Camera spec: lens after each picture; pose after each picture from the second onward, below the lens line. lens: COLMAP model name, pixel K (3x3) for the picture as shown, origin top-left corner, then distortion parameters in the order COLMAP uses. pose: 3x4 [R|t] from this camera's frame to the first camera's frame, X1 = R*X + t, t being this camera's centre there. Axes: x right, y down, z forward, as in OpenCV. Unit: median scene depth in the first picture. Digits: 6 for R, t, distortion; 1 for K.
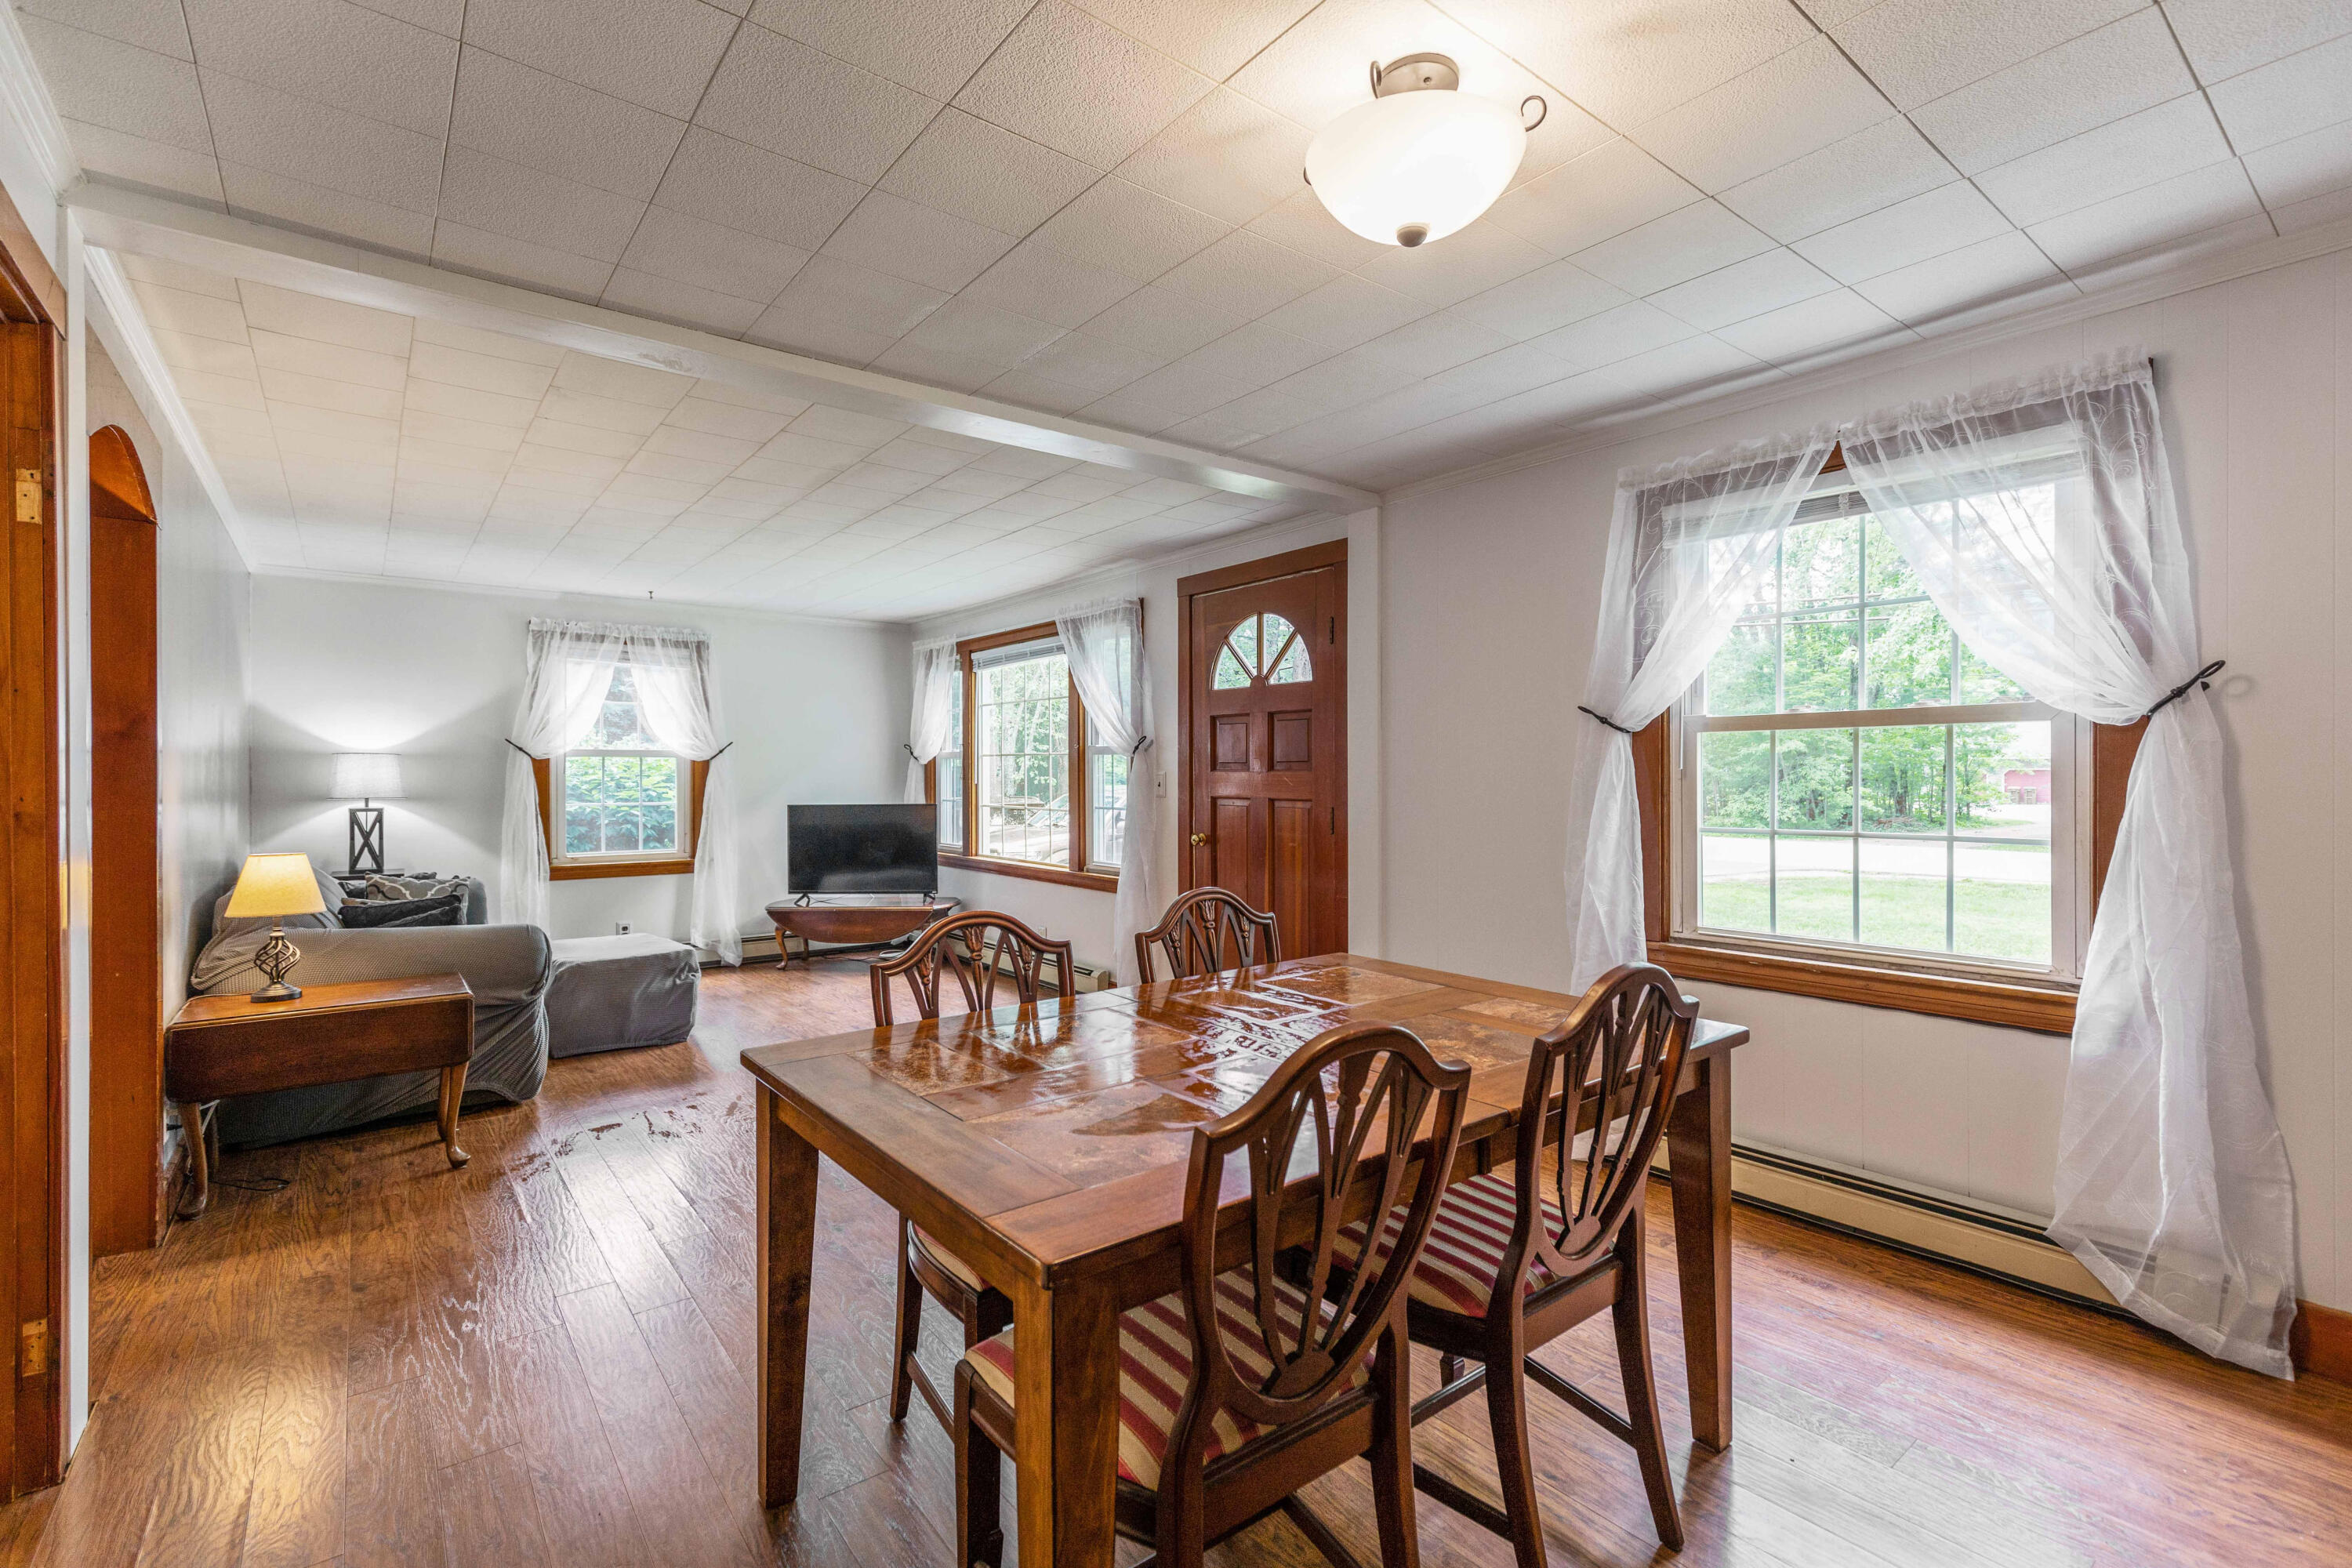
lens RADIAL K [[1054.3, 0, 1186.5], [0, 1054.3, 779.6], [0, 0, 1]] dist [0.002639, 0.000208]
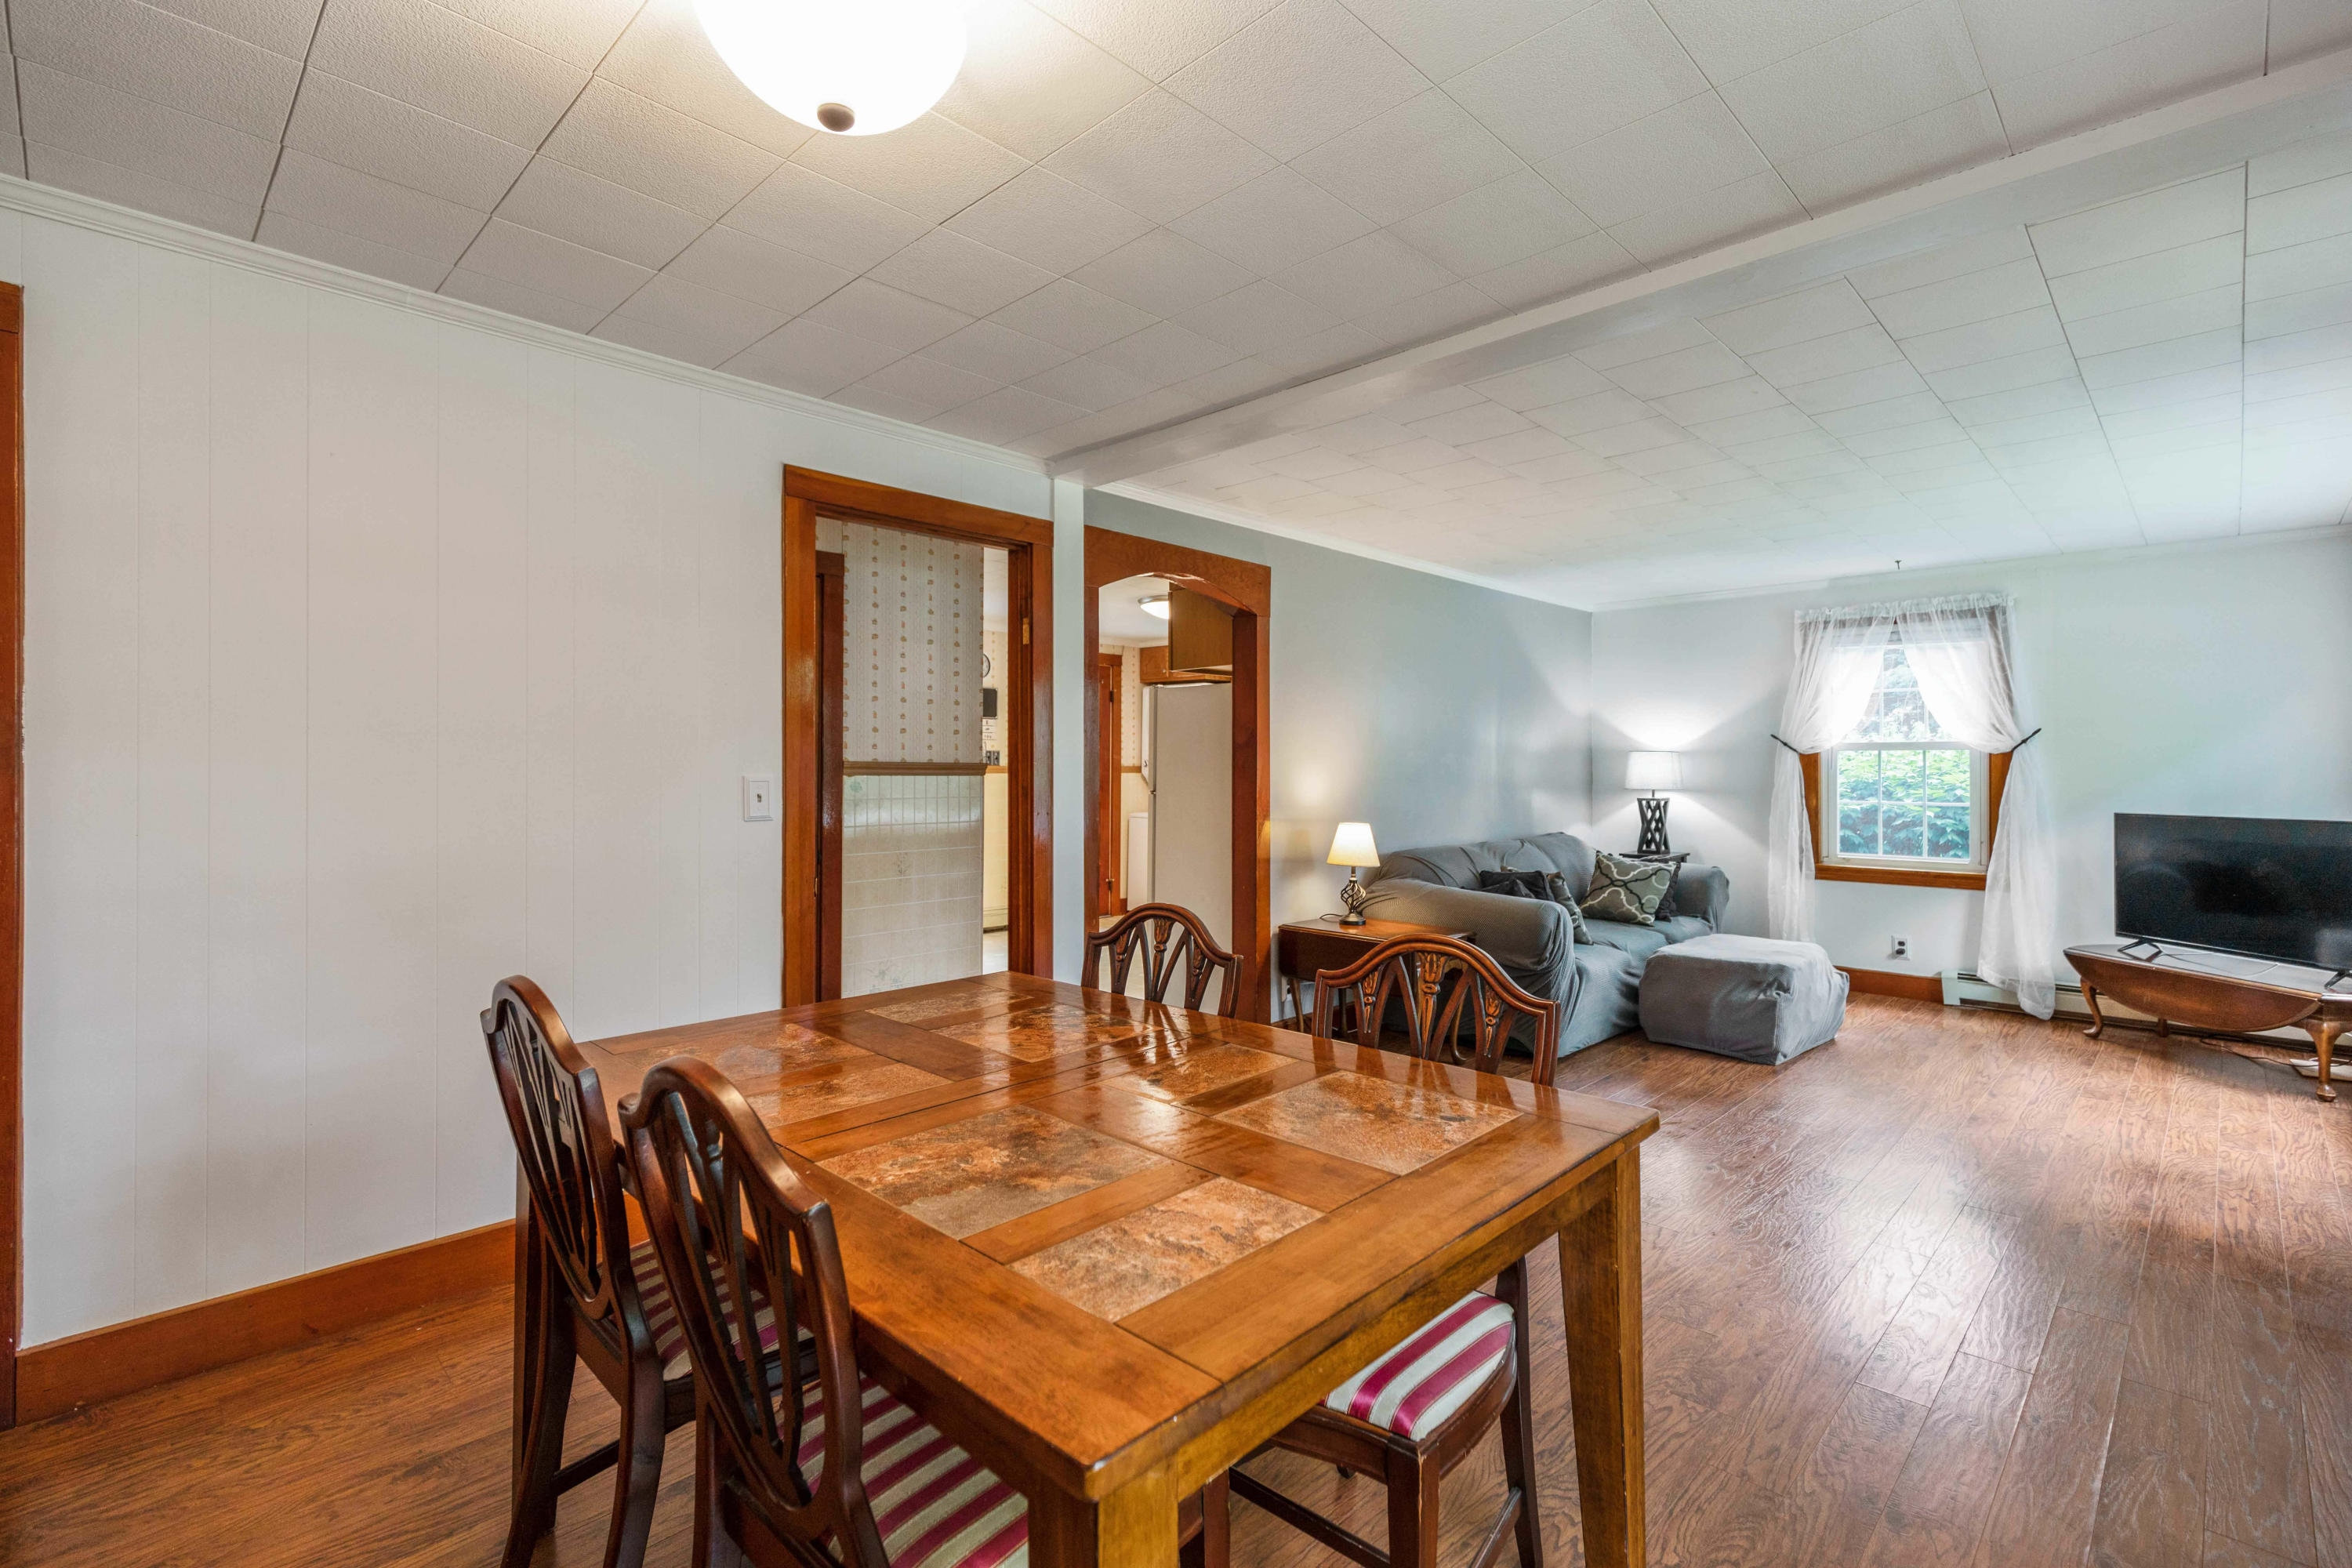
lens RADIAL K [[1054.3, 0, 1187.4], [0, 1054.3, 766.1], [0, 0, 1]] dist [0.002639, 0.000208]
pose [[0.133921, -0.000305, -0.990992, 0.266776], [-0.006995, 0.999975, -0.001253, -0.002691], [0.990967, 0.007099, 0.133916, 0.287363]]
